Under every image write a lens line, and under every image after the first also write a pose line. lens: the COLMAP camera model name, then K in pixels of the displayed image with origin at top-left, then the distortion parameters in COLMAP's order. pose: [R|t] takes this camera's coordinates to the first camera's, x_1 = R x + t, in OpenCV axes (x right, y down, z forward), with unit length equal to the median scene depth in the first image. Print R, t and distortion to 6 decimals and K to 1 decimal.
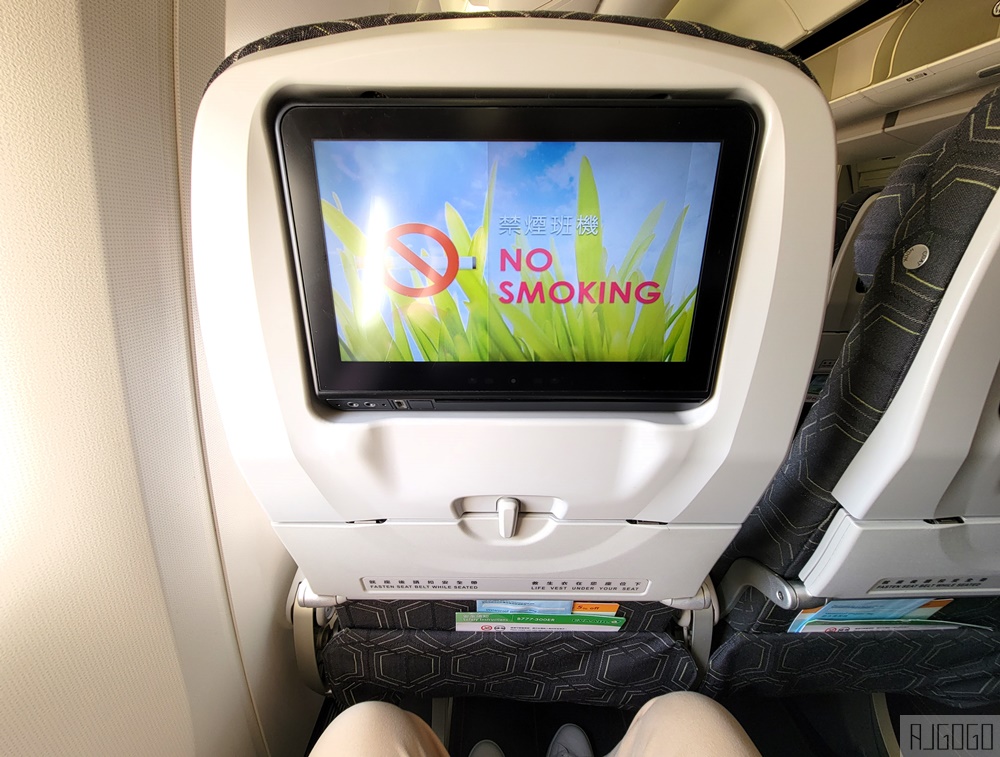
lens RADIAL K [[421.4, 0, 495.3], [0, 421.4, 379.2], [0, 0, 1]] dist [-0.000938, -0.000521]
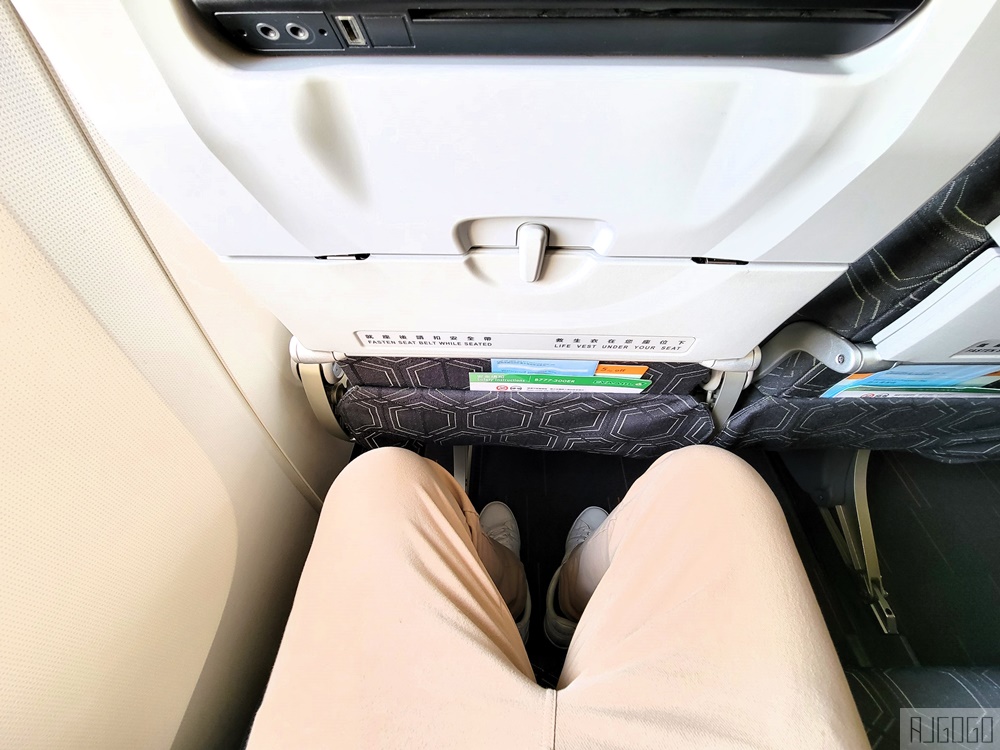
lens RADIAL K [[421.0, 0, 500.0], [0, 421.0, 375.0], [0, 0, 1]] dist [-0.001000, -0.000013]
pose [[0.999592, 0.014708, -0.024491, -0.002848], [-0.001593, 0.884651, 0.466252, 0.124091], [0.028524, -0.466022, 0.884313, 0.175949]]
